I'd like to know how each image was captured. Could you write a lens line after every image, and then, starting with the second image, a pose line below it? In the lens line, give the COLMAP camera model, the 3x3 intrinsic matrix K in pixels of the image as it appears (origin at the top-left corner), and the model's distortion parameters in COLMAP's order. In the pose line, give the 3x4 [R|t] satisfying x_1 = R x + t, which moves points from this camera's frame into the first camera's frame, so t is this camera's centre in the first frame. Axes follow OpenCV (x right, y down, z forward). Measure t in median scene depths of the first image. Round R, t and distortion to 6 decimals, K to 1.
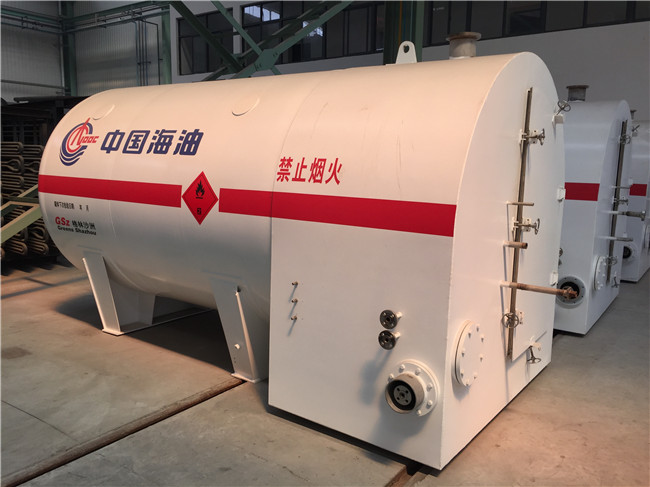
lens RADIAL K [[553.8, 0, 325.0], [0, 553.8, 243.5], [0, 0, 1]] dist [0.051739, 0.005648]
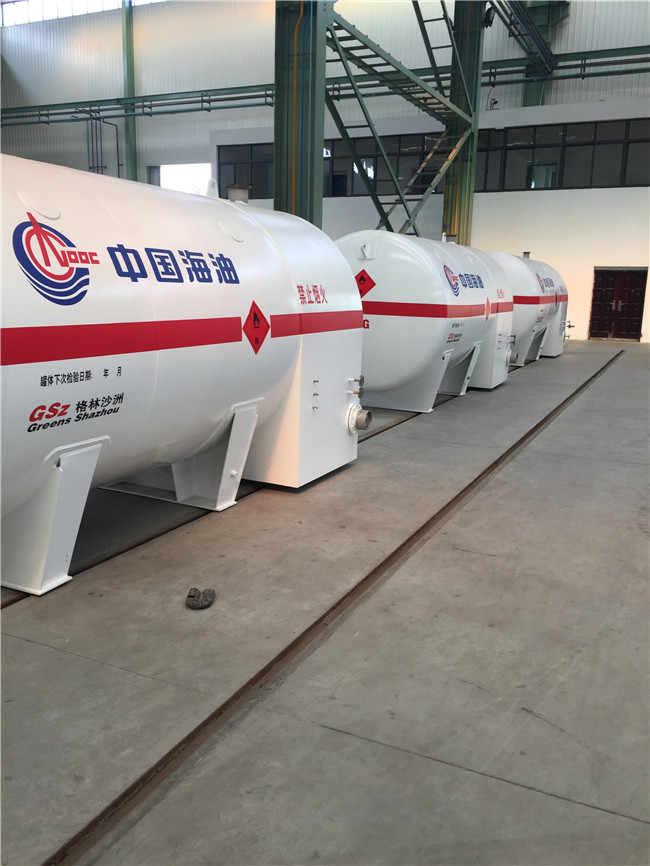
lens RADIAL K [[737.9, 0, 325.0], [0, 737.9, 433.0], [0, 0, 1]] dist [0.051739, 0.005648]
pose [[-0.182502, -0.226496, 0.956762, -1.405618], [0.111745, 0.962021, 0.249056, -0.195424], [-0.976835, 0.152367, -0.150261, 1.004398]]
